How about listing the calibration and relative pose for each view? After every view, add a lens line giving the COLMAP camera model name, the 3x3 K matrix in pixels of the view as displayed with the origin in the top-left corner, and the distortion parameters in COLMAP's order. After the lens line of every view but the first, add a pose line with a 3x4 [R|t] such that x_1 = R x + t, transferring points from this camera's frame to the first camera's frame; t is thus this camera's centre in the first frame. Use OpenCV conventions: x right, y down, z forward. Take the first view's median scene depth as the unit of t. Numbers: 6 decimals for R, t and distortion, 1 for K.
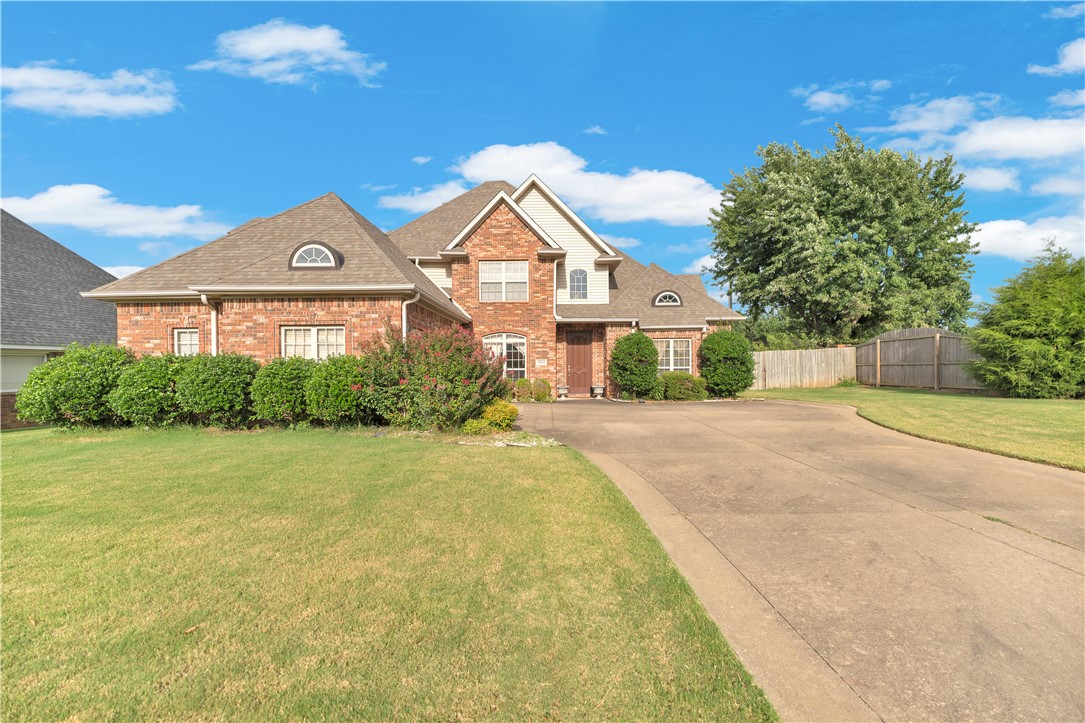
lens RADIAL K [[445.5, 0, 535.6], [0, 445.5, 363.5], [0, 0, 1]] dist [0.000787, 0.000025]
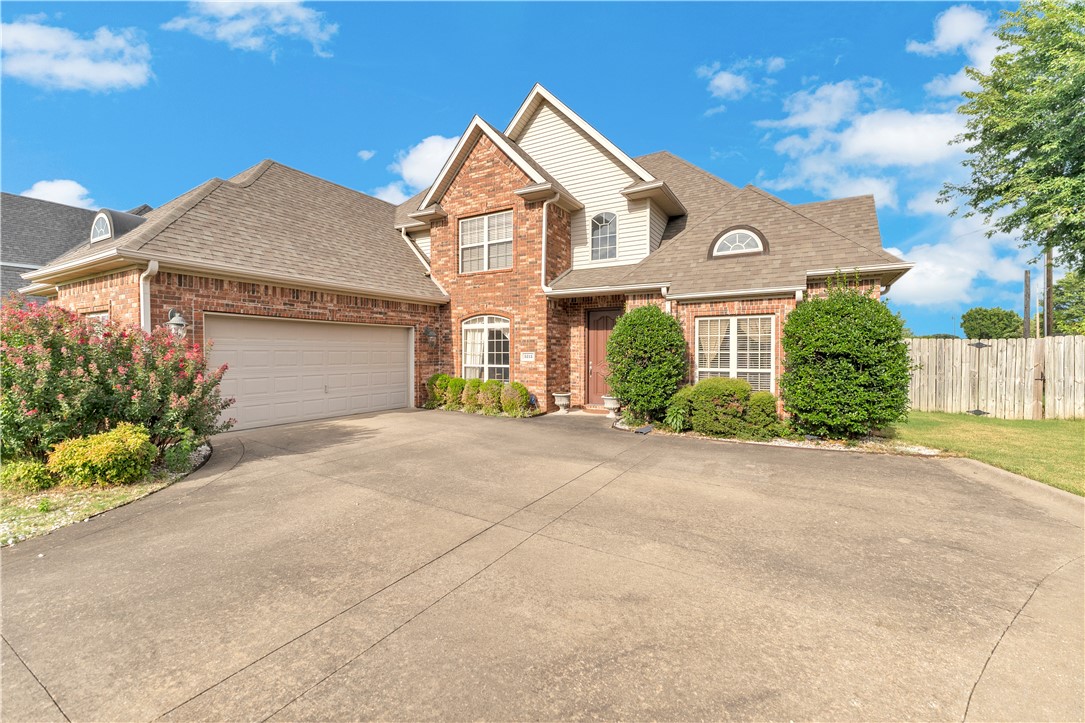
lens RADIAL K [[445.5, 0, 545.1], [0, 445.5, 357.1], [0, 0, 1]] dist [0.000787, 0.000025]
pose [[0.862188, 0.015362, -0.506356, 0.379393], [-0.006473, 0.999793, 0.019312, -0.015410], [0.506548, -0.013373, 0.862108, 0.427217]]
